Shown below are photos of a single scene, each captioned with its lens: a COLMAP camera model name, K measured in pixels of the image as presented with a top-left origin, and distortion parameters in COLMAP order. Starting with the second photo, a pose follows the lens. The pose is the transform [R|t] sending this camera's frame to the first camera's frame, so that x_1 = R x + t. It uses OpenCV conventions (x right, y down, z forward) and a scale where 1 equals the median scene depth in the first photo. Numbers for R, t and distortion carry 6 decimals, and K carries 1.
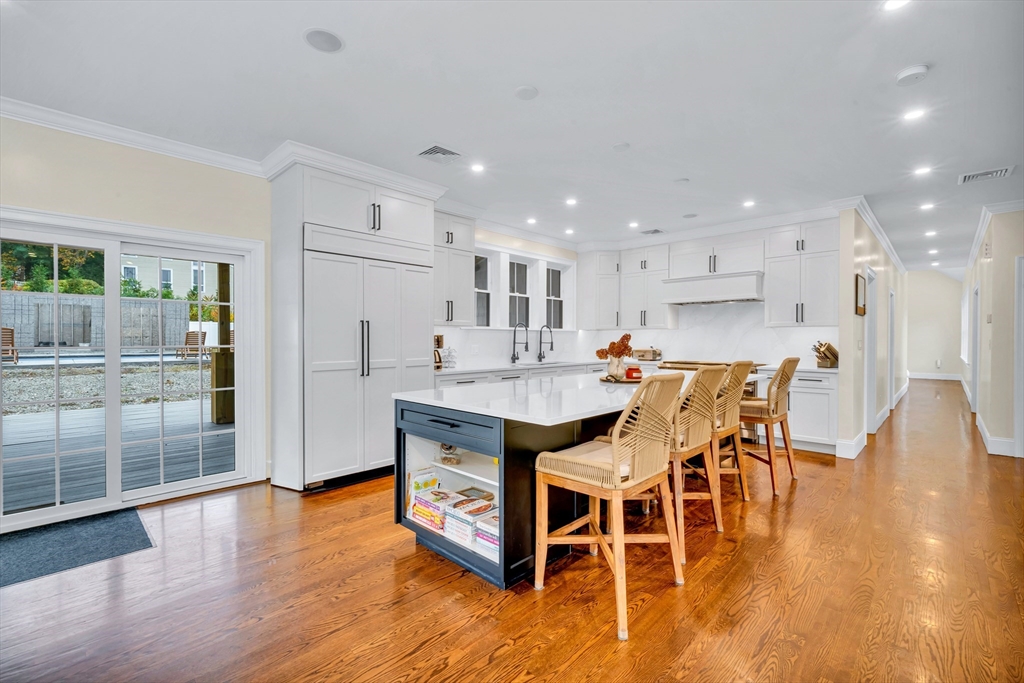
lens RADIAL K [[442.7, 0, 508.0], [0, 442.7, 342.7], [0, 0, 1]] dist [0.003351, 0.000379]
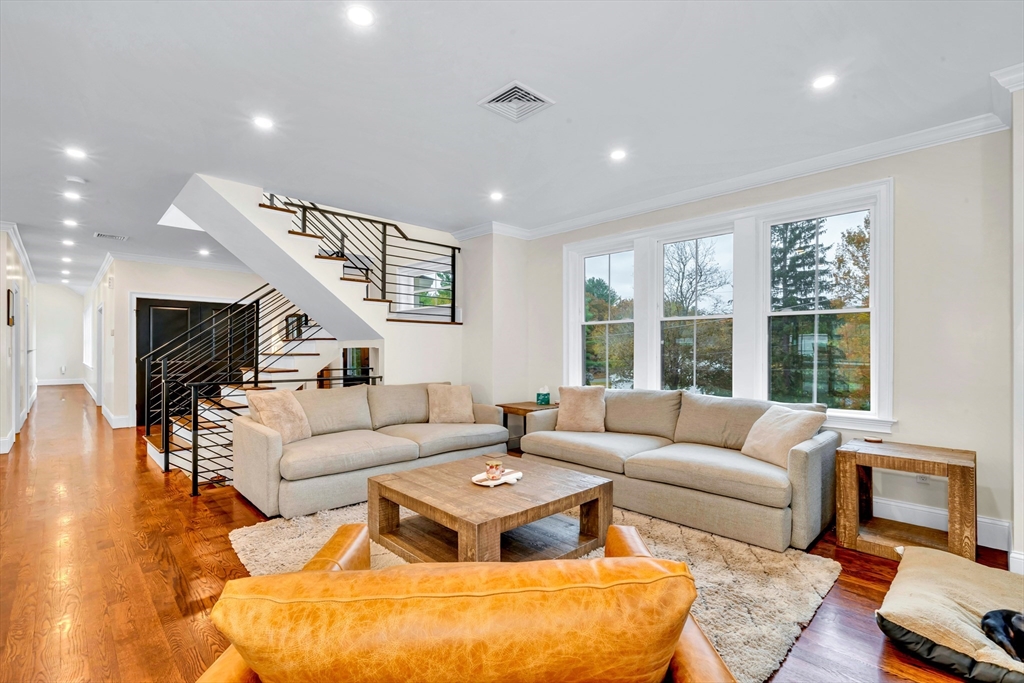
lens RADIAL K [[442.7, 0, 508.0], [0, 442.7, 345.4], [0, 0, 1]] dist [0.003351, 0.000379]
pose [[0.004793, 0.002878, 0.999984, -0.207159], [0.009671, 0.999949, -0.002924, 0.001638], [-0.999942, 0.009685, 0.004764, -0.167668]]
